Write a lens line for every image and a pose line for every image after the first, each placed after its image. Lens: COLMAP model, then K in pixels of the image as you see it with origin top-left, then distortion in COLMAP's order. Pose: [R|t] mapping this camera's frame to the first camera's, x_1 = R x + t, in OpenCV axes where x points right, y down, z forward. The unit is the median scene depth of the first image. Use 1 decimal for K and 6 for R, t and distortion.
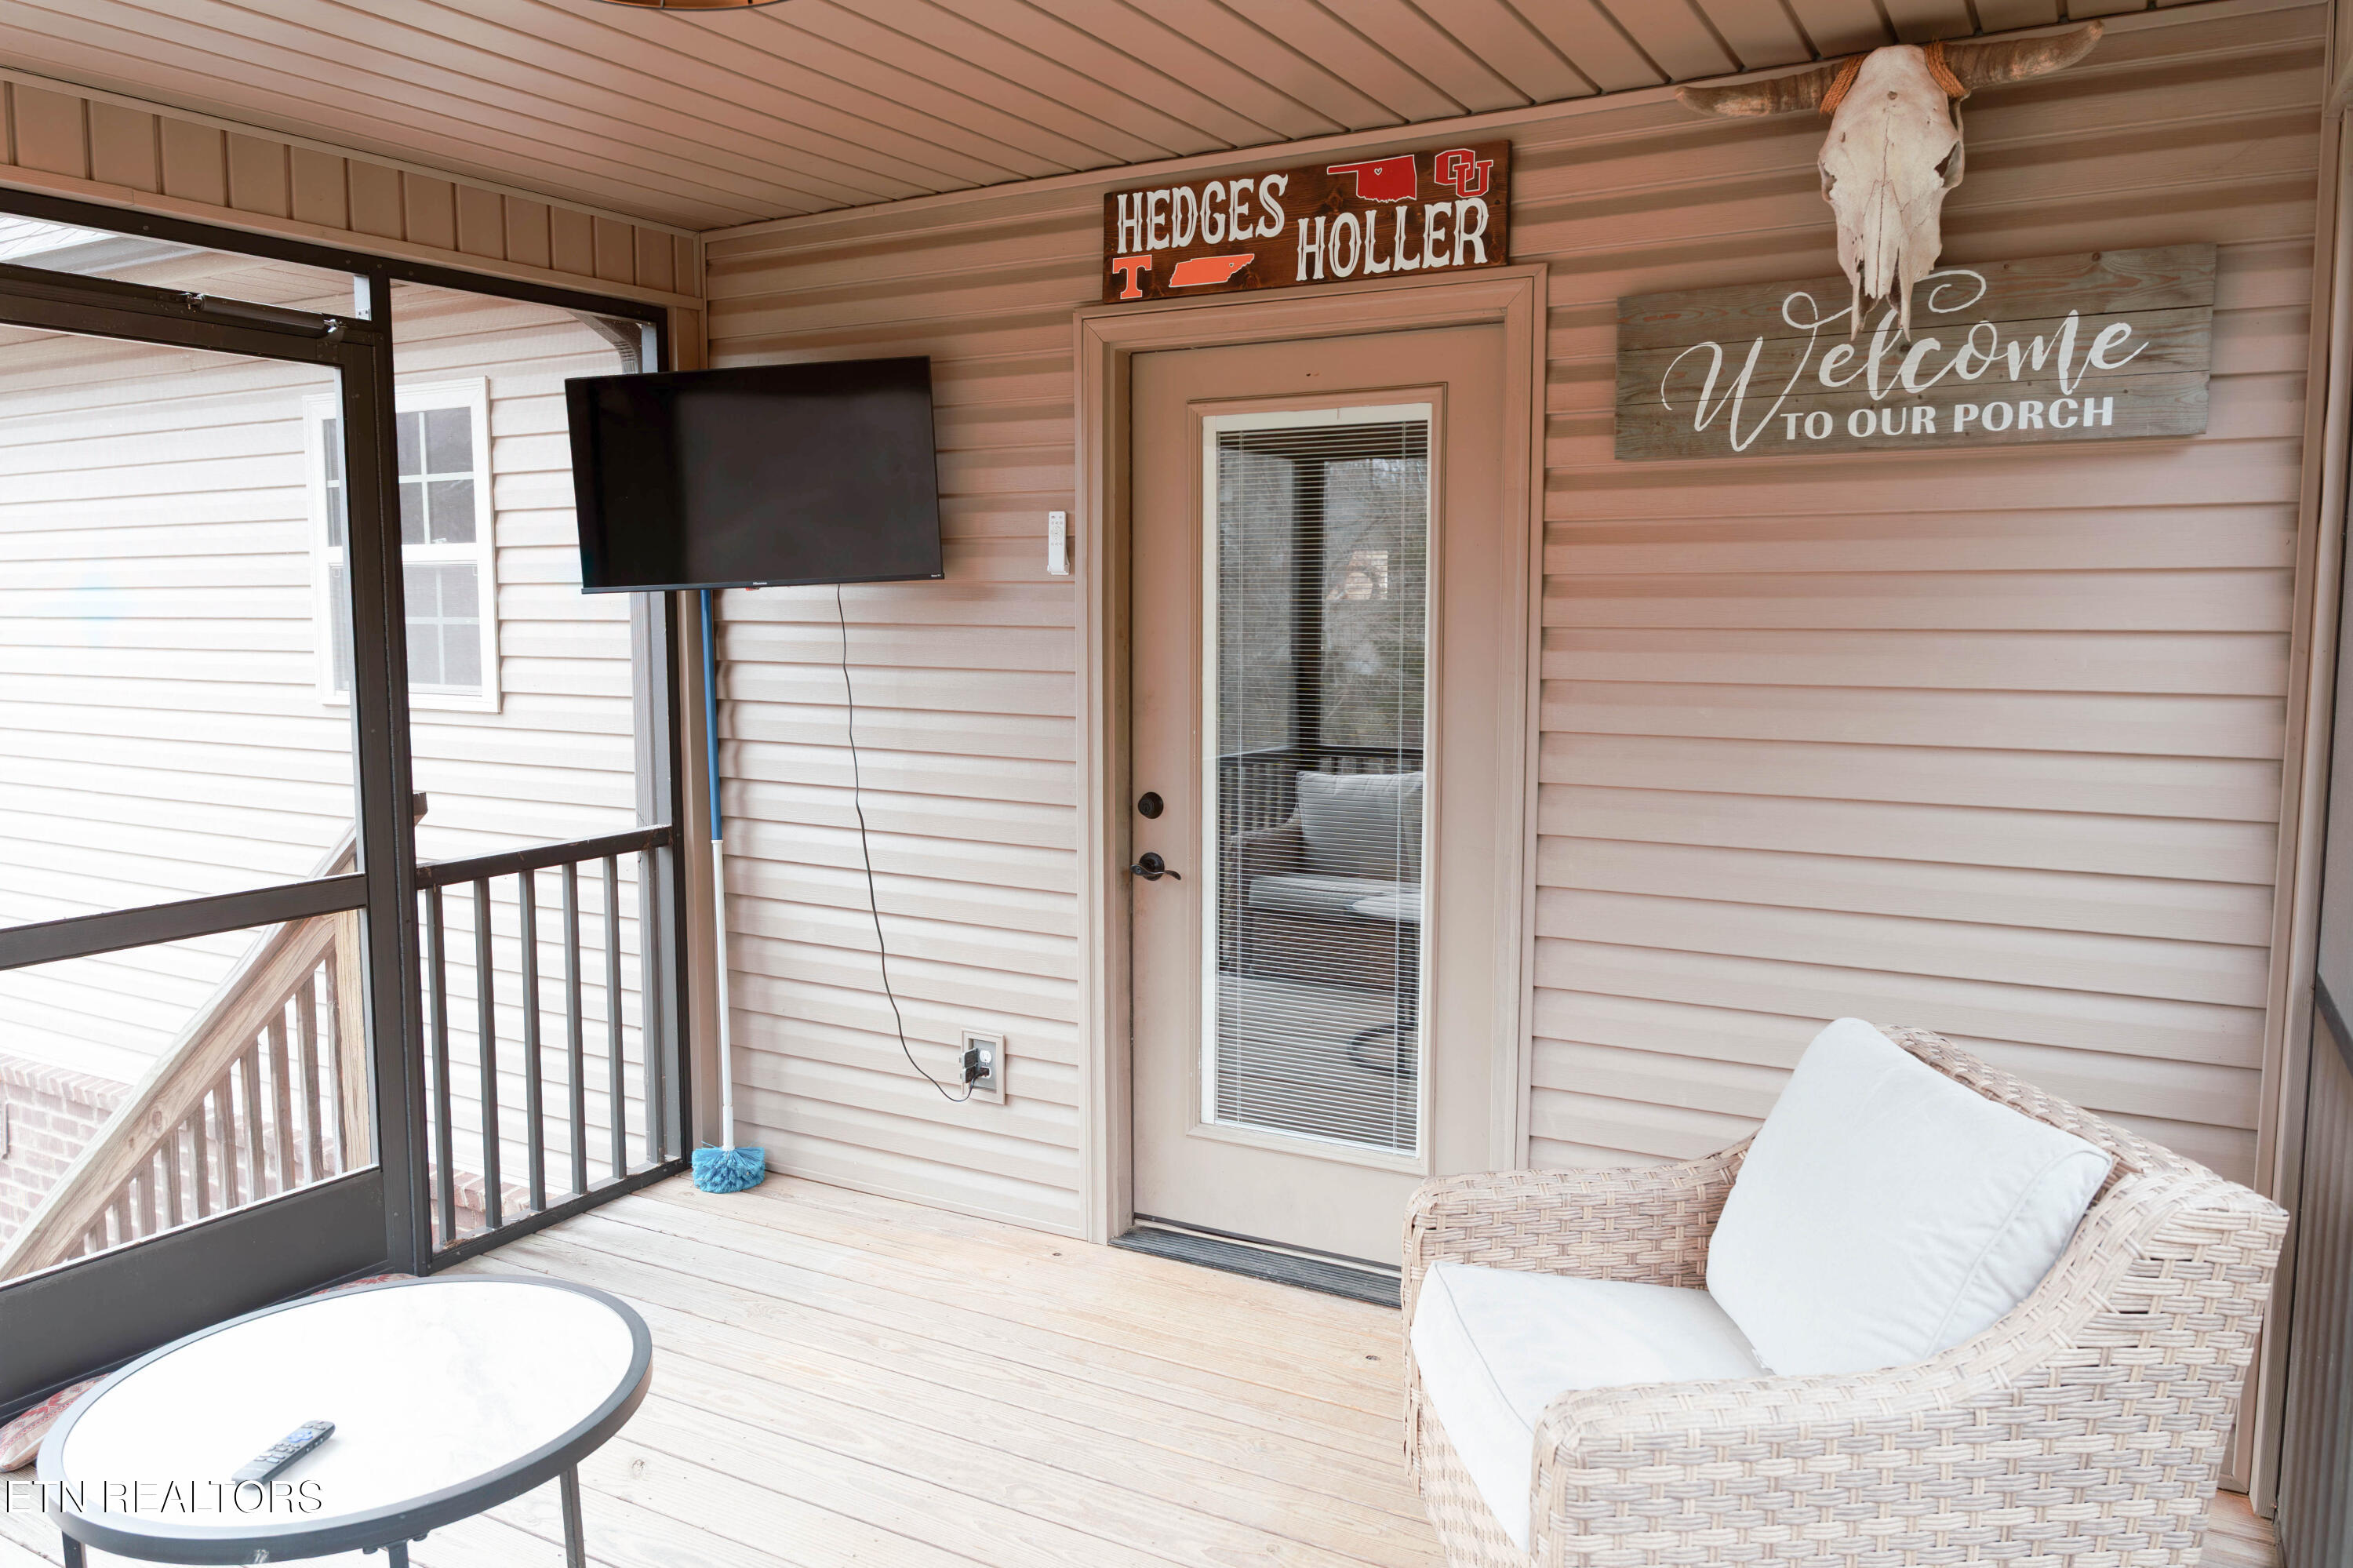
lens RADIAL K [[1623.6, 0, 1172.5], [0, 1623.6, 779.9], [0, 0, 1]] dist [-0.003333, -0.008249]
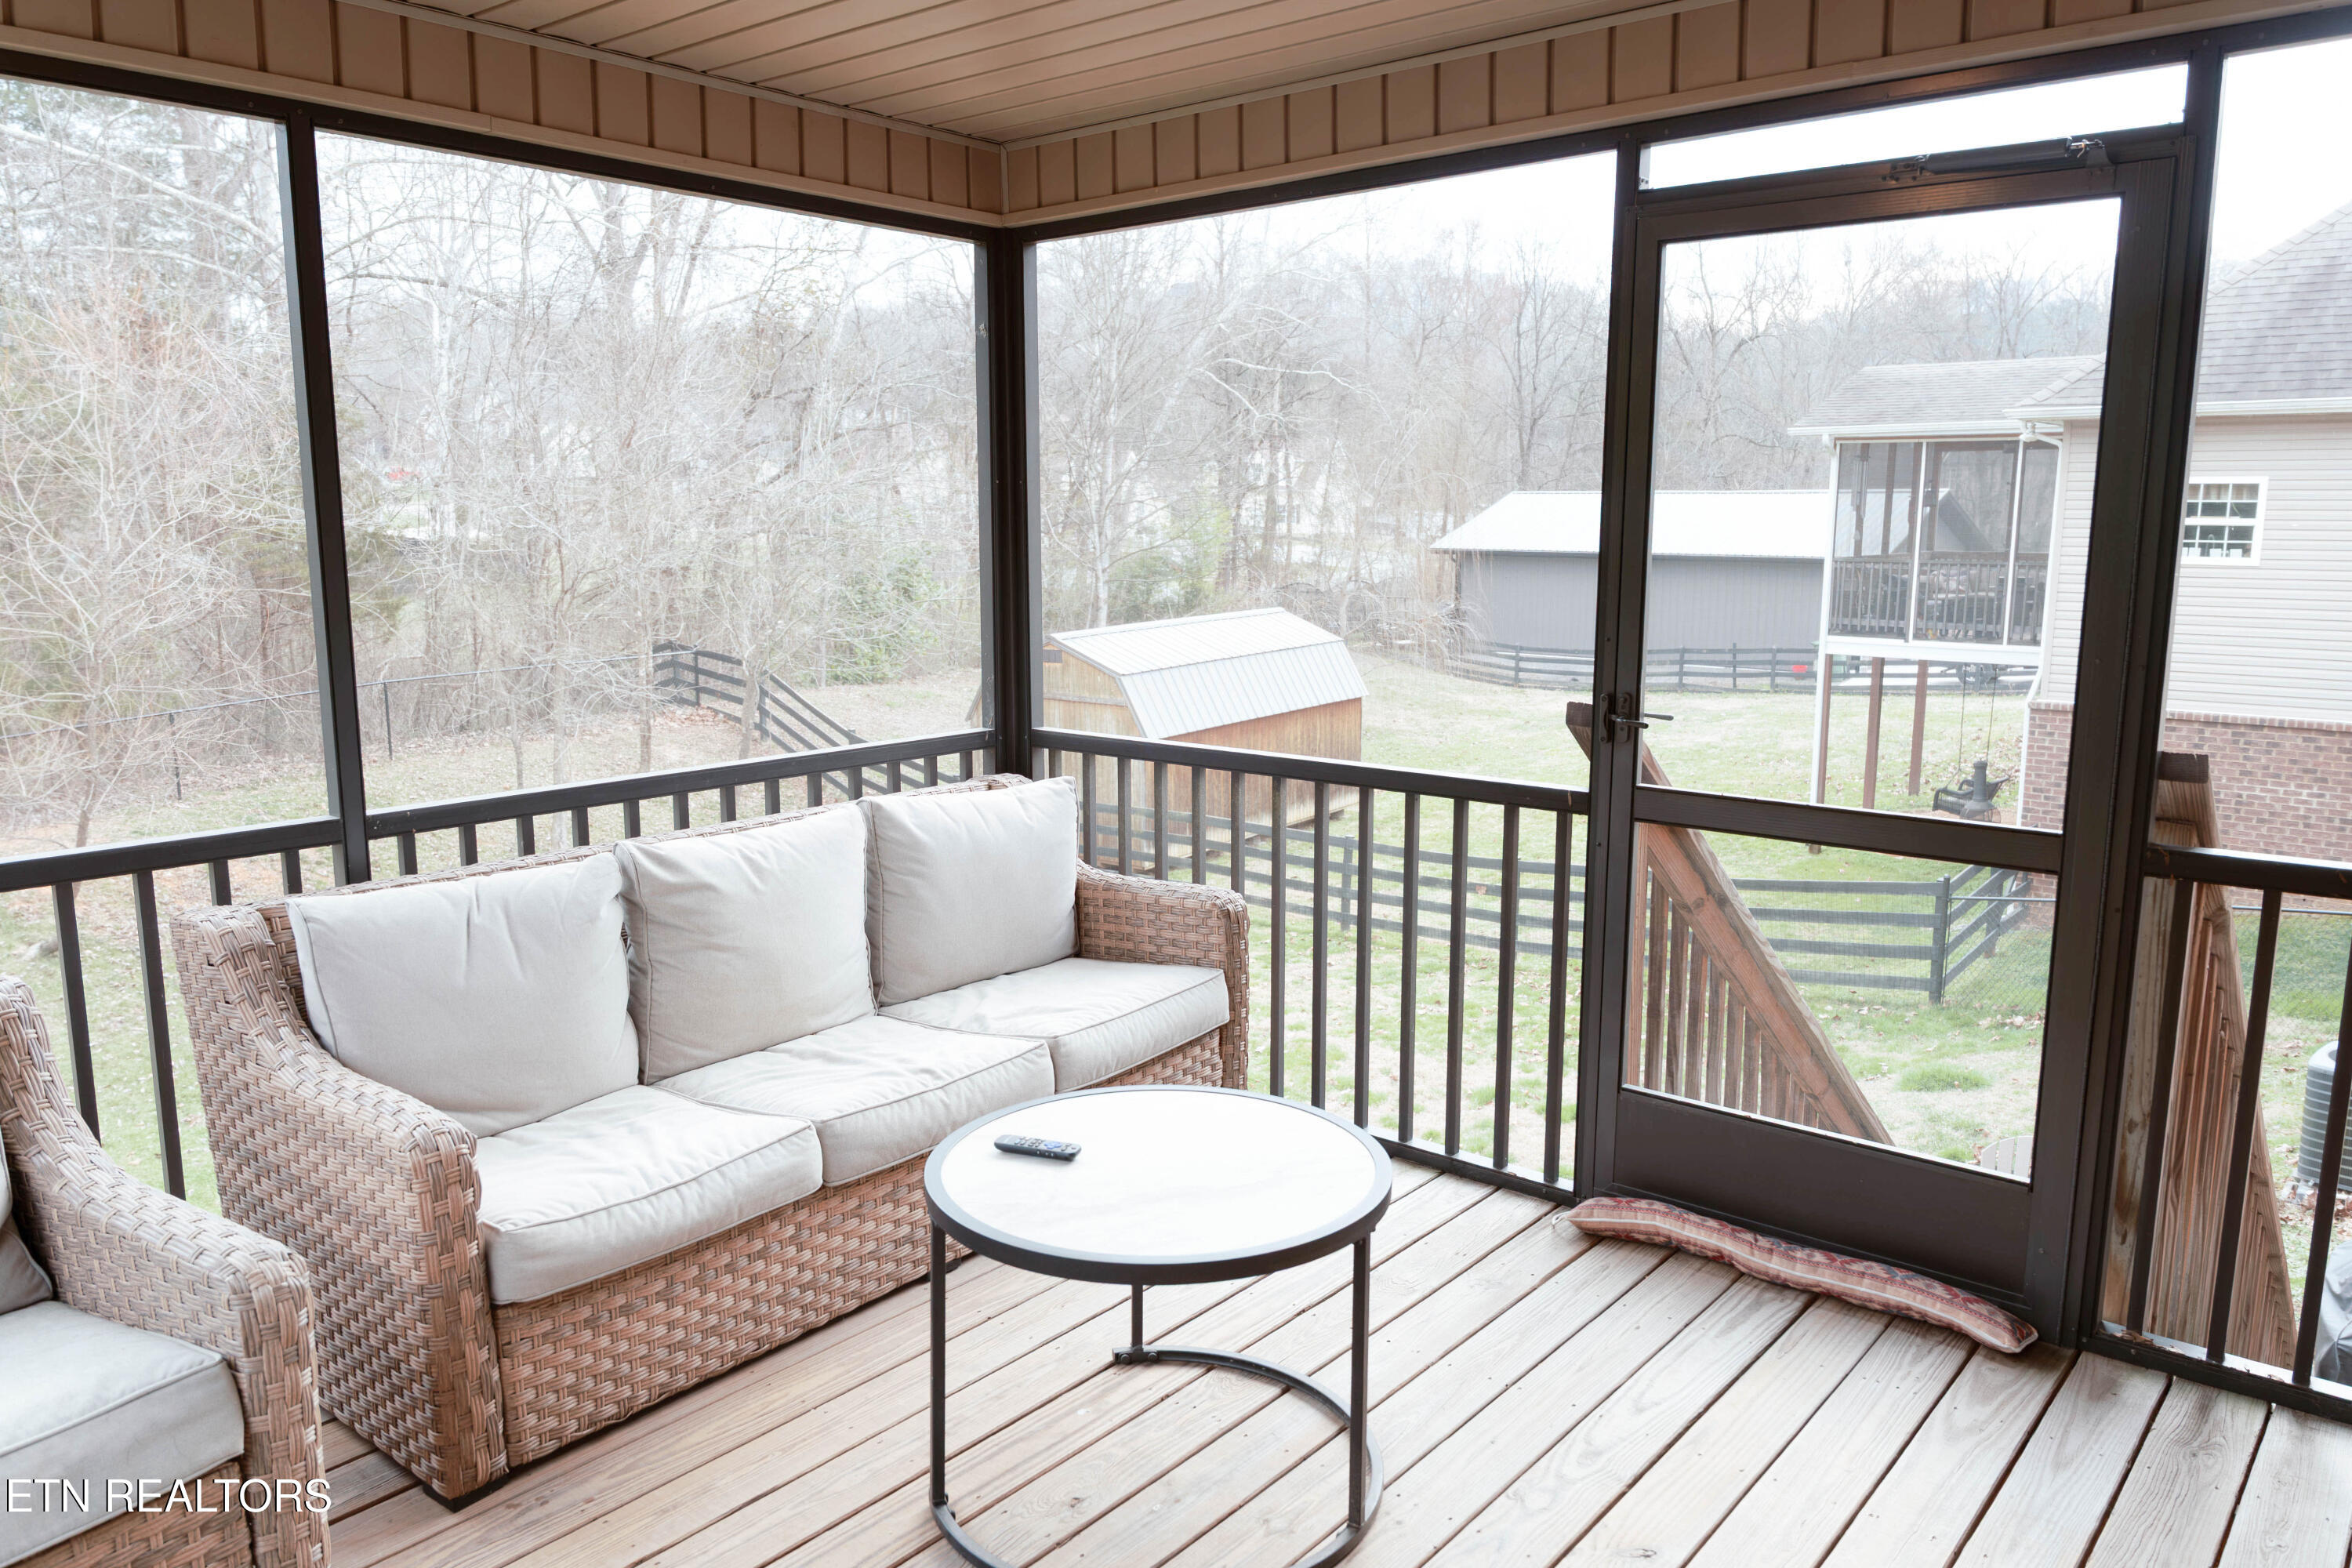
lens RADIAL K [[1622.8, 0, 1166.7], [0, 1622.8, 791.8], [0, 0, 1]] dist [-0.003333, -0.008249]
pose [[-0.188316, 0.175745, -0.966256, 0.499877], [-0.093809, 0.976142, 0.195825, -0.108407], [0.977618, 0.127520, -0.167337, 0.936305]]
